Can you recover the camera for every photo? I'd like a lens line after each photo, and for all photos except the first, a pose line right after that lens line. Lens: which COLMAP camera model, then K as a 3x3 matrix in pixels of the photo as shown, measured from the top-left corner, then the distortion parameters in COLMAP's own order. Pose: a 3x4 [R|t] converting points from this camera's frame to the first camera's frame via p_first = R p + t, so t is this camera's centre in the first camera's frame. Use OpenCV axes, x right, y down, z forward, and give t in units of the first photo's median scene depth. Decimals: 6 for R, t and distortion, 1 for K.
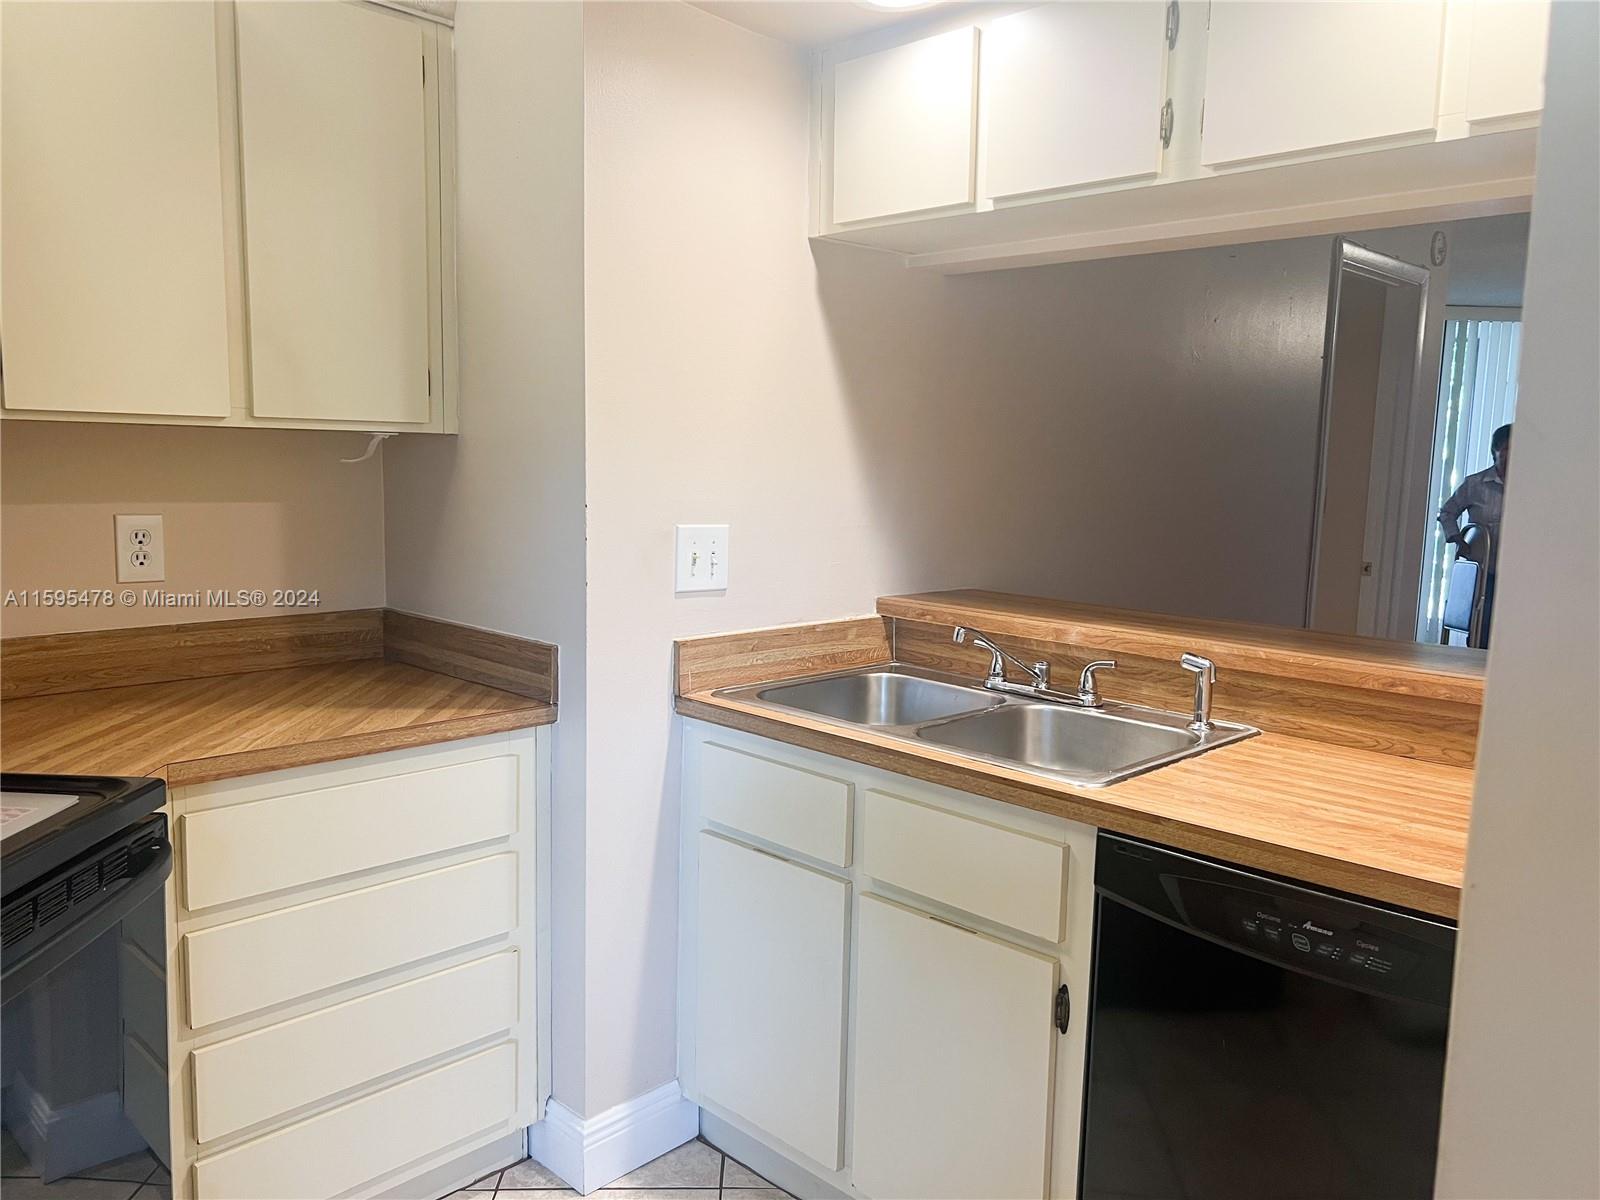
lens RADIAL K [[1189.2, 0, 820.3], [0, 1189.2, 607.9], [0, 0, 1]] dist [0.047230, -0.061763]
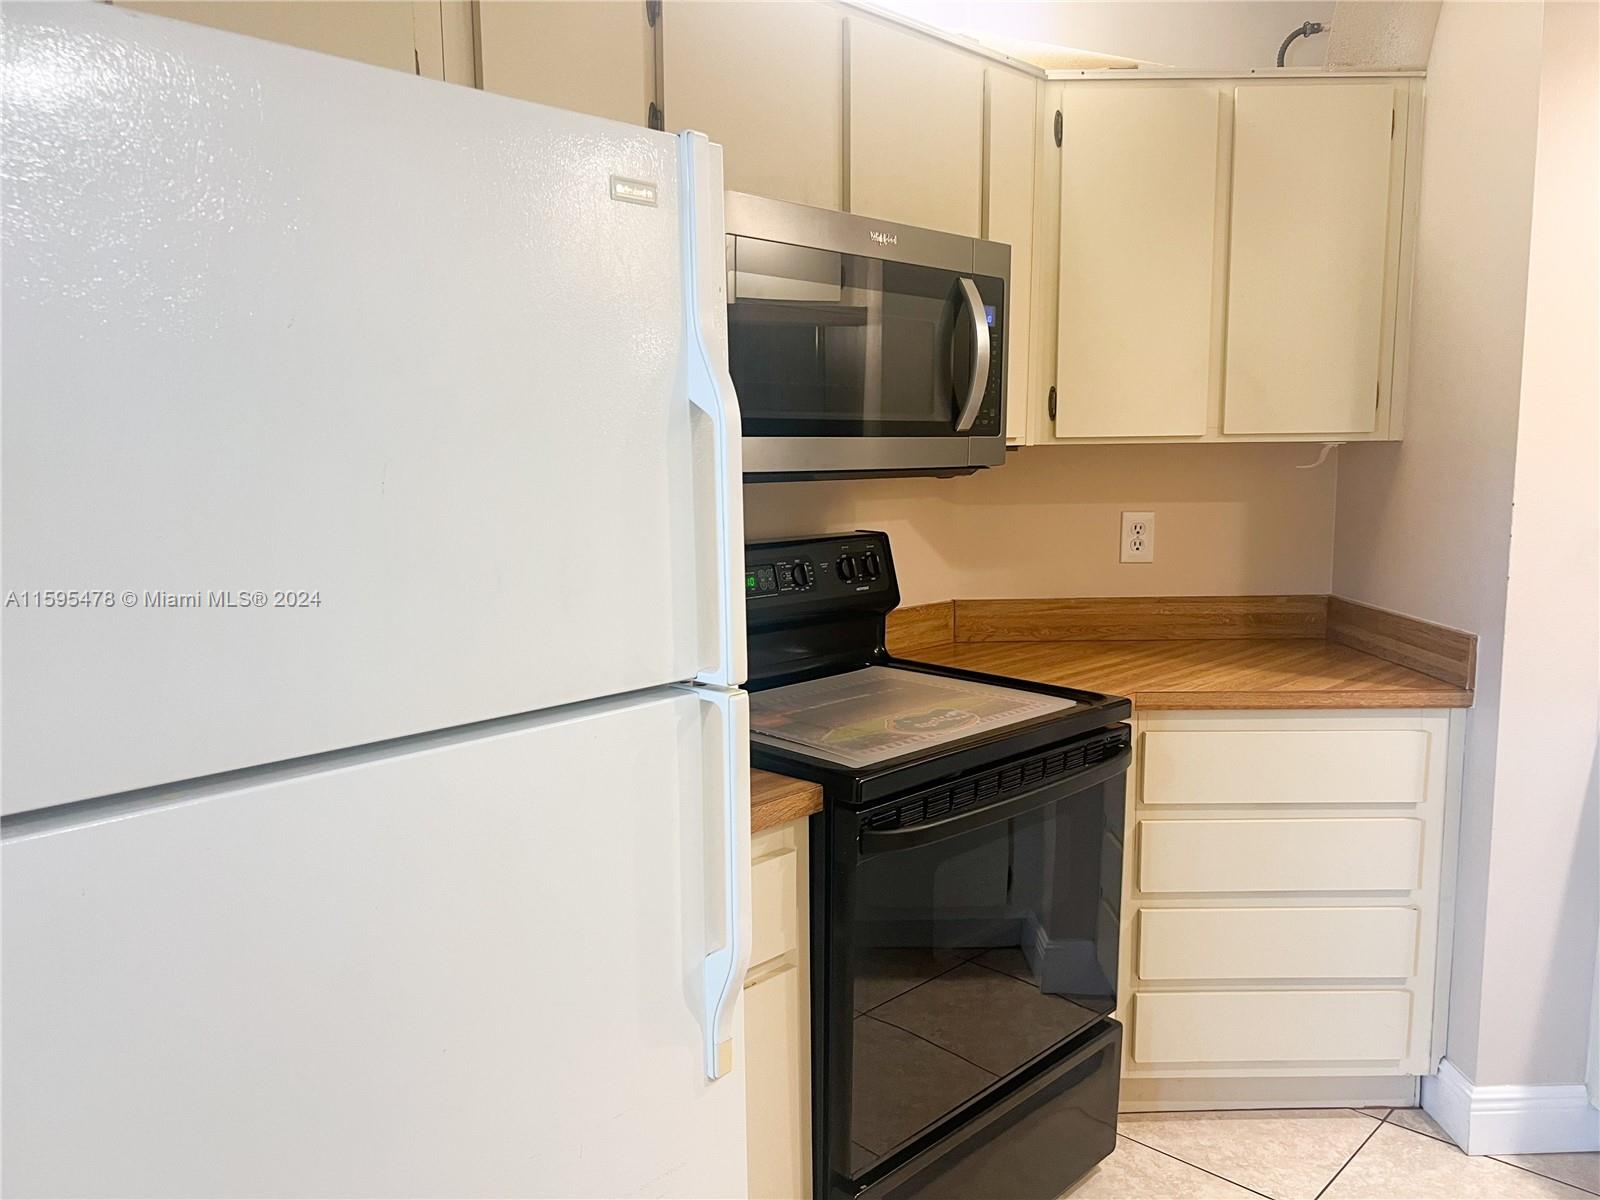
lens RADIAL K [[1203.1, 0, 780.5], [0, 1203.1, 606.4], [0, 0, 1]] dist [0.072461, -0.083336]
pose [[0.677194, 0.064803, -0.732945, 0.159988], [-0.067478, 0.997386, 0.025837, 0.019923], [0.732703, 0.031961, 0.679797, -0.206904]]
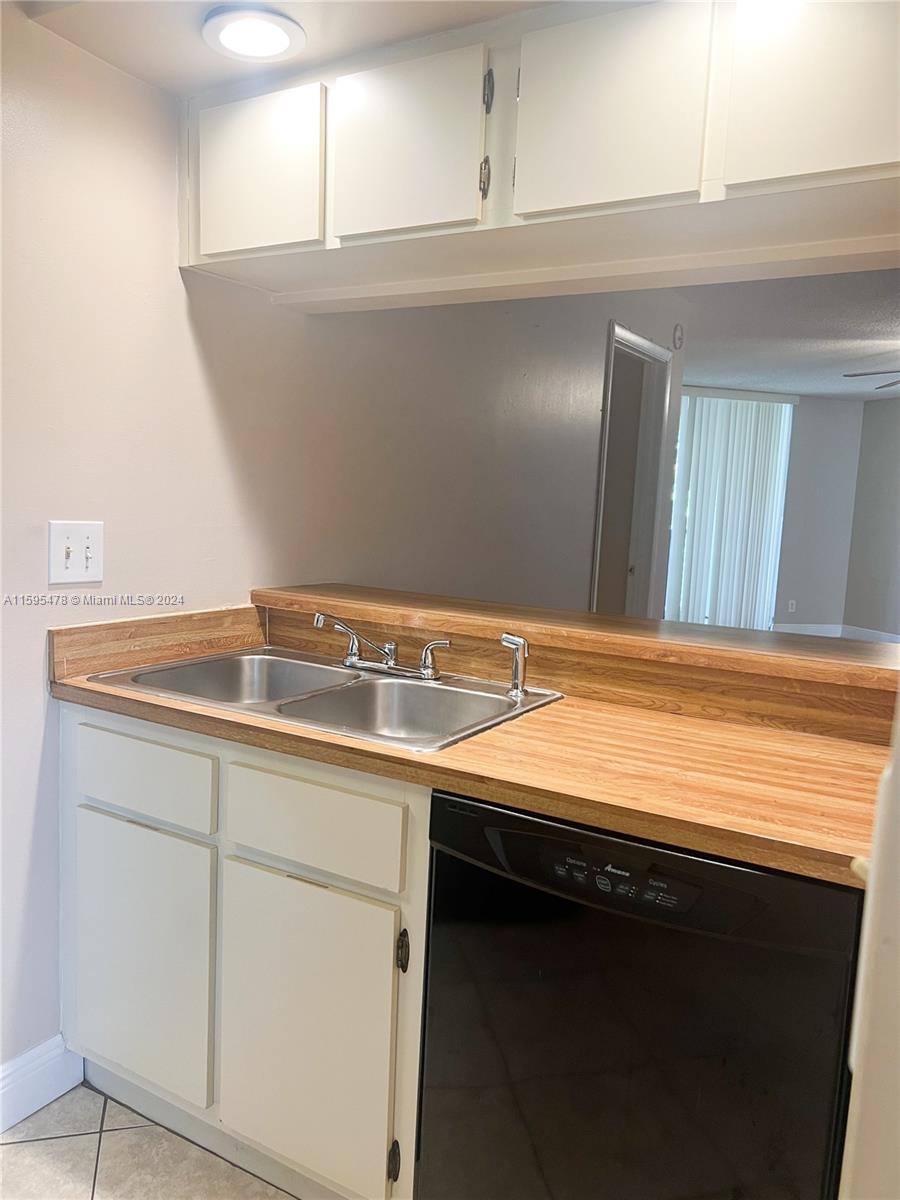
lens RADIAL K [[902.4, 0, 450.0], [0, 902.4, 600.0], [0, 0, 1]] dist [0.072461, -0.083336]
pose [[0.972288, -0.008205, 0.233644, 0.036849], [0.009045, 0.999956, -0.002526, 0.006069], [-0.233613, 0.004569, 0.972319, 0.119327]]
